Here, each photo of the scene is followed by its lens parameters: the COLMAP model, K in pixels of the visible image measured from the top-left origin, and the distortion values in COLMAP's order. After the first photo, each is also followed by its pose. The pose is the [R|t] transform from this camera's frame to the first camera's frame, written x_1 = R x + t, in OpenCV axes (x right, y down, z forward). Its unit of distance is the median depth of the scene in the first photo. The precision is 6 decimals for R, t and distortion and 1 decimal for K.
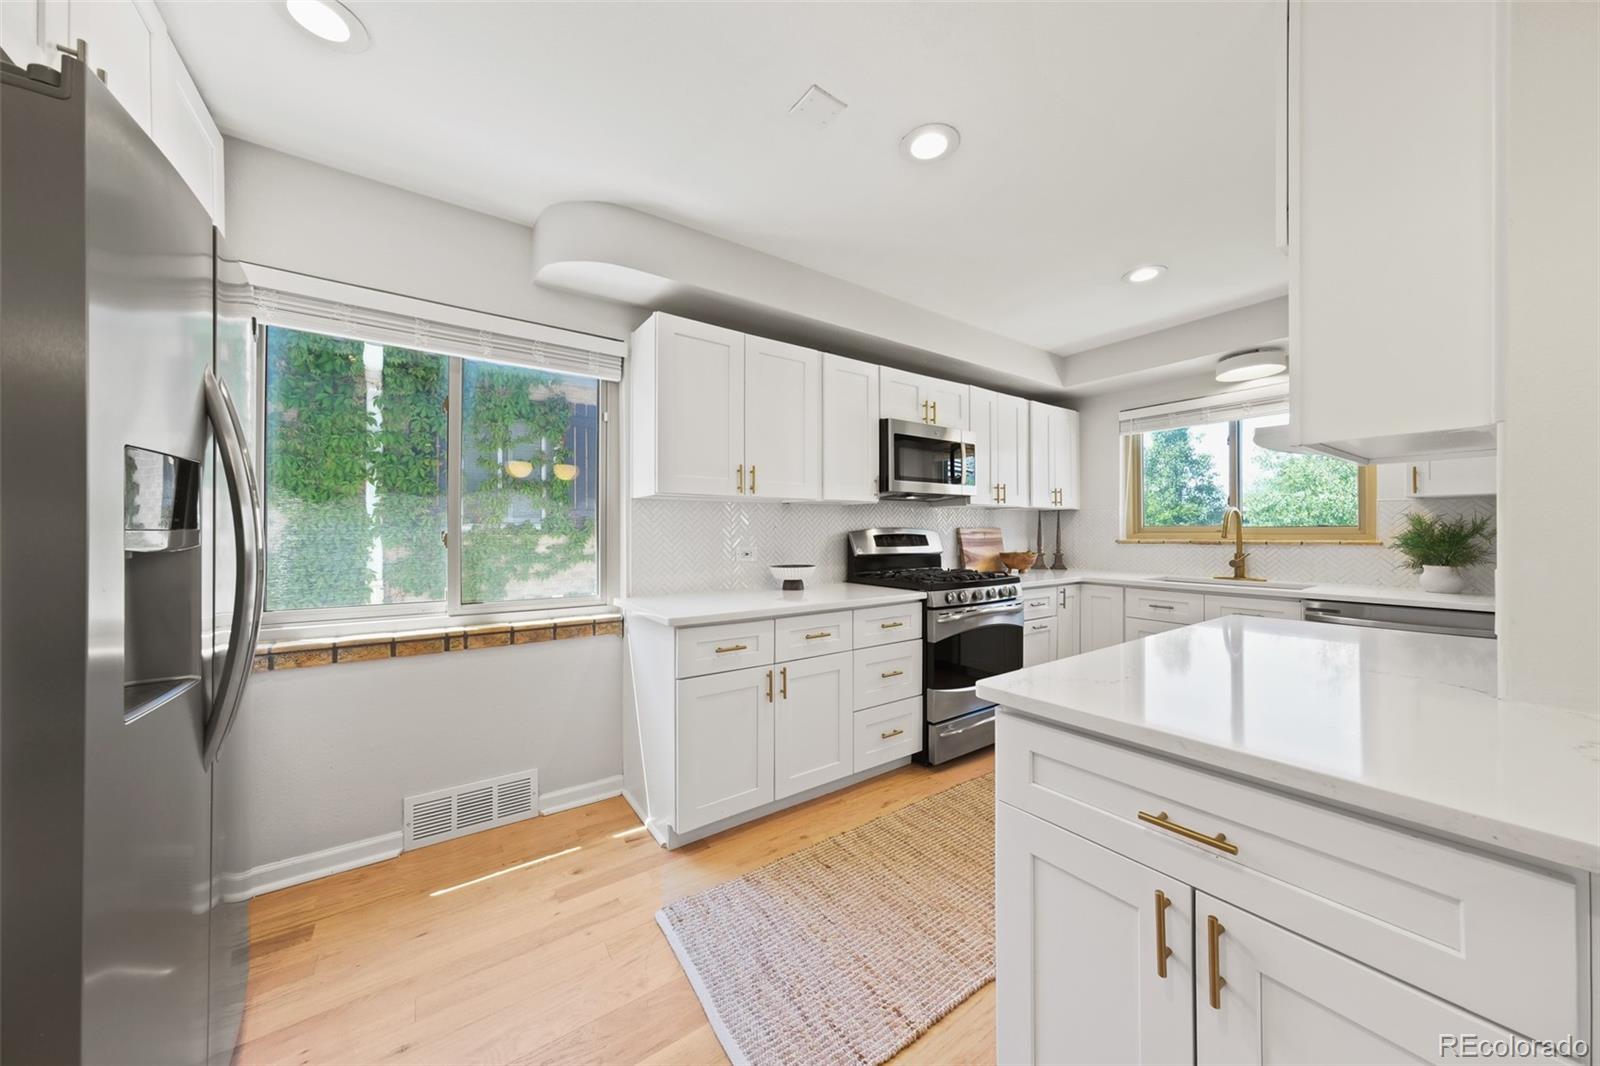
lens RADIAL K [[533.8, 0, 814.5], [0, 533.8, 533.9], [0, 0, 1]] dist [0.000190, 0.000040]
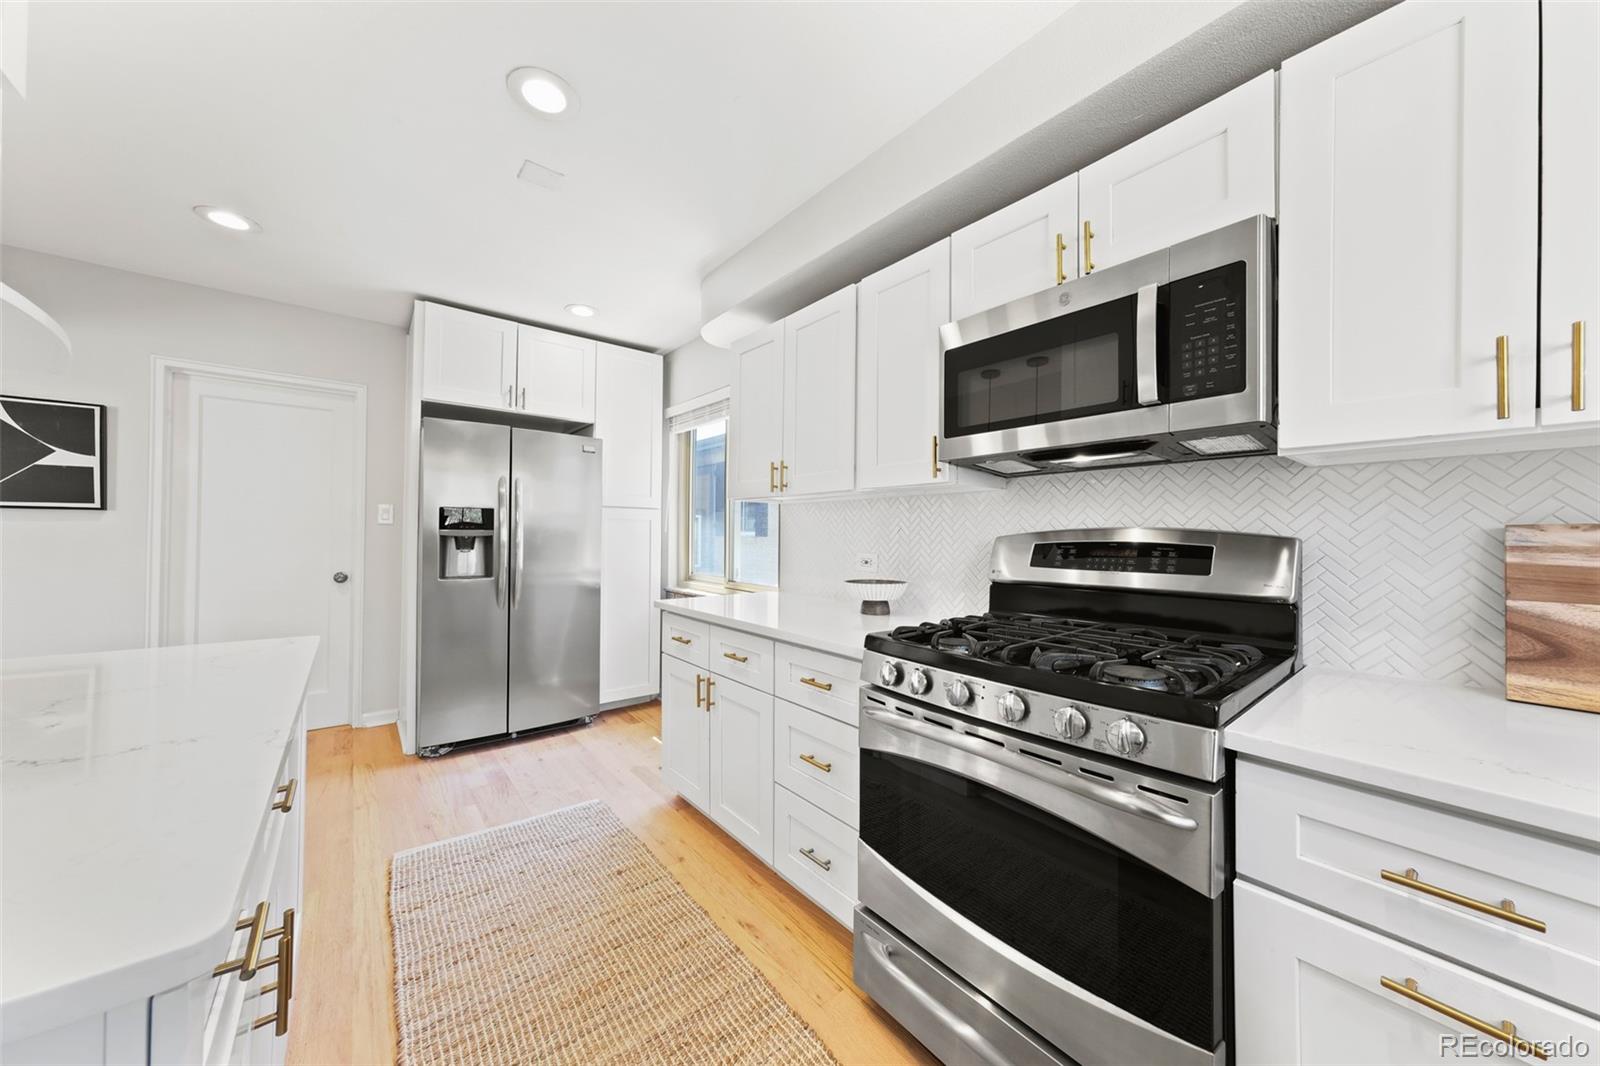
lens RADIAL K [[549.9, 0, 808.1], [0, 549.9, 544.6], [0, 0, 1]] dist [-0.000996, 0.003445]
pose [[0.057706, 0.010888, -0.998274, 0.804691], [-0.004766, 0.999932, 0.010630, -0.001030], [0.998322, 0.004144, 0.057754, 0.977010]]
